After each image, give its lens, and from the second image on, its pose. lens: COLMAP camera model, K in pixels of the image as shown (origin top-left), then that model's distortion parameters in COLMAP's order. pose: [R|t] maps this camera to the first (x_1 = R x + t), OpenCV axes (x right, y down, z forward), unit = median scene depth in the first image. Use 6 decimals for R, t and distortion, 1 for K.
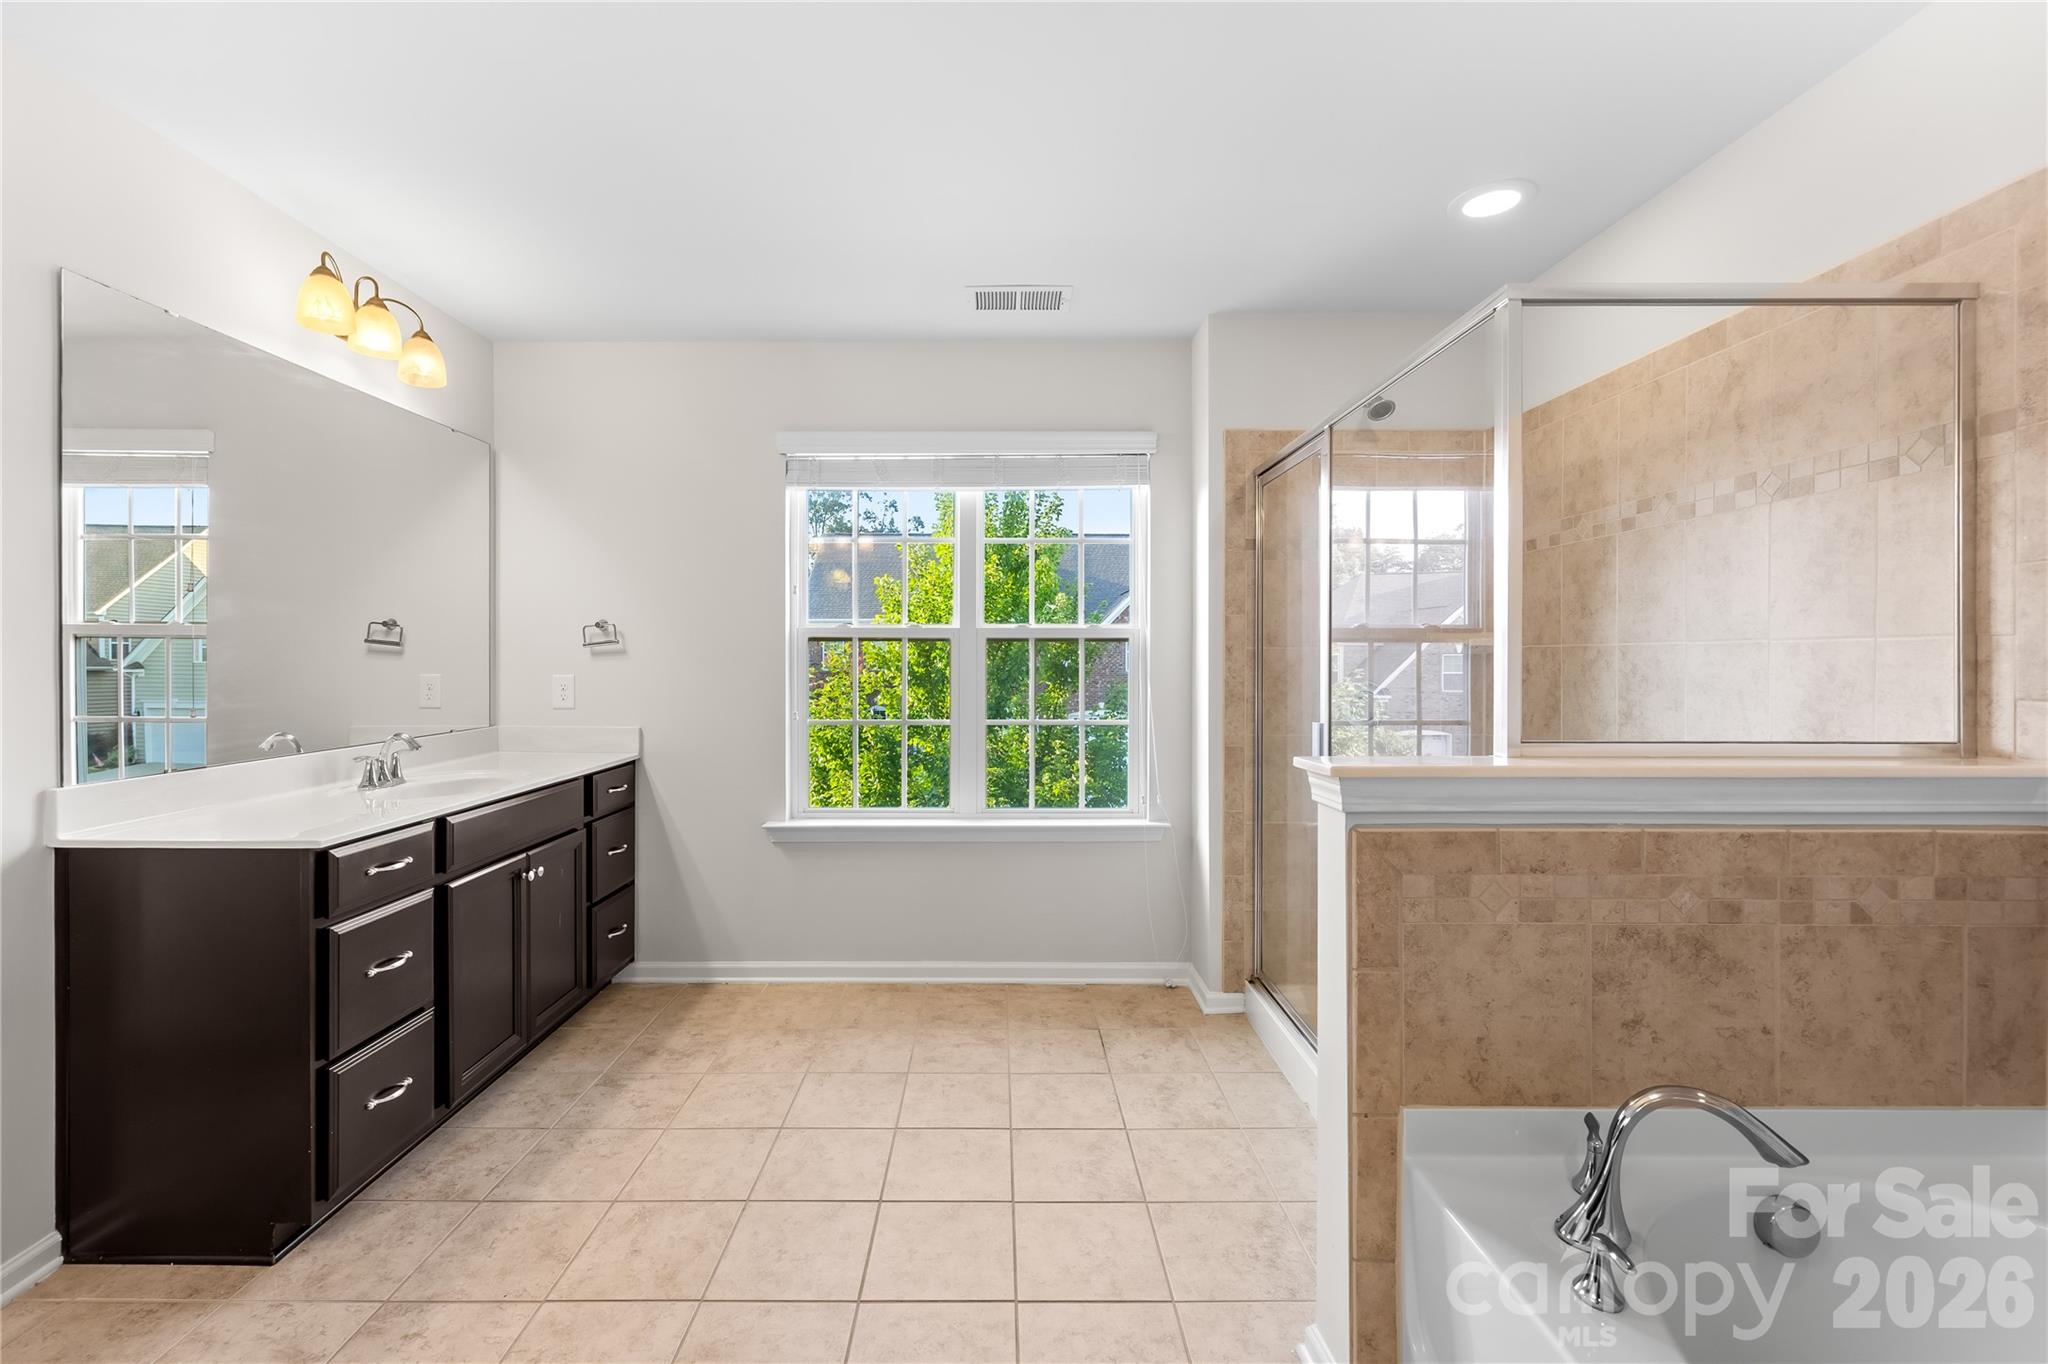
lens RADIAL K [[795.6, 0, 1036.3], [0, 795.6, 670.3], [0, 0, 1]] dist [0.001138, 0.000187]
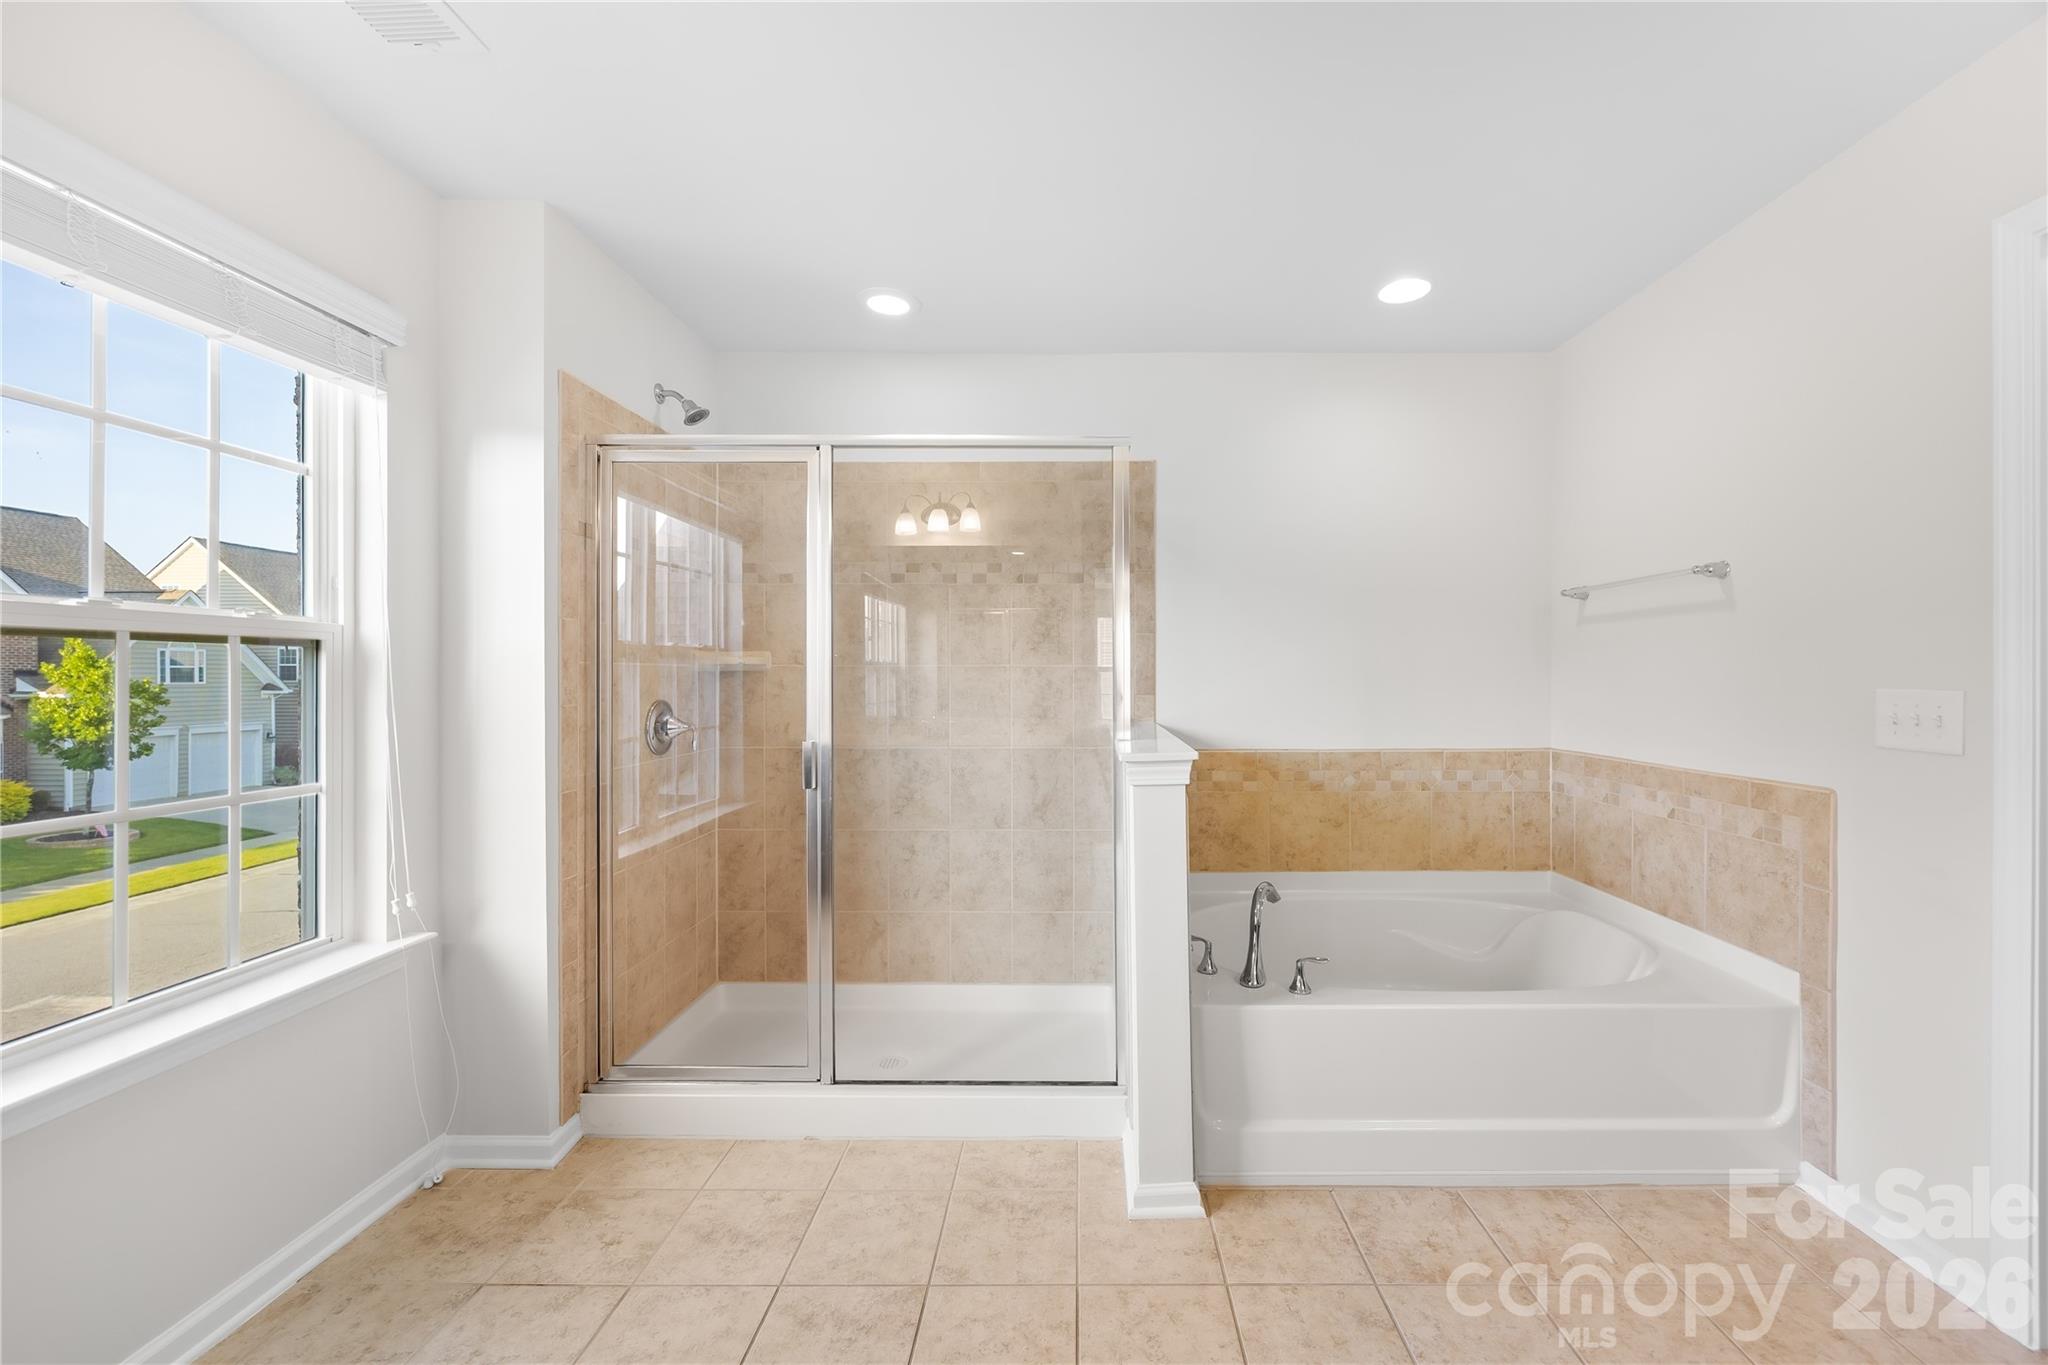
lens RADIAL K [[795.6, 0, 1036.3], [0, 795.6, 670.8], [0, 0, 1]] dist [0.001138, 0.000187]
pose [[0.096120, -0.002801, 0.995366, -0.572196], [0.007833, 0.999967, 0.002057, -0.022142], [-0.995339, 0.007599, 0.096139, 0.602125]]
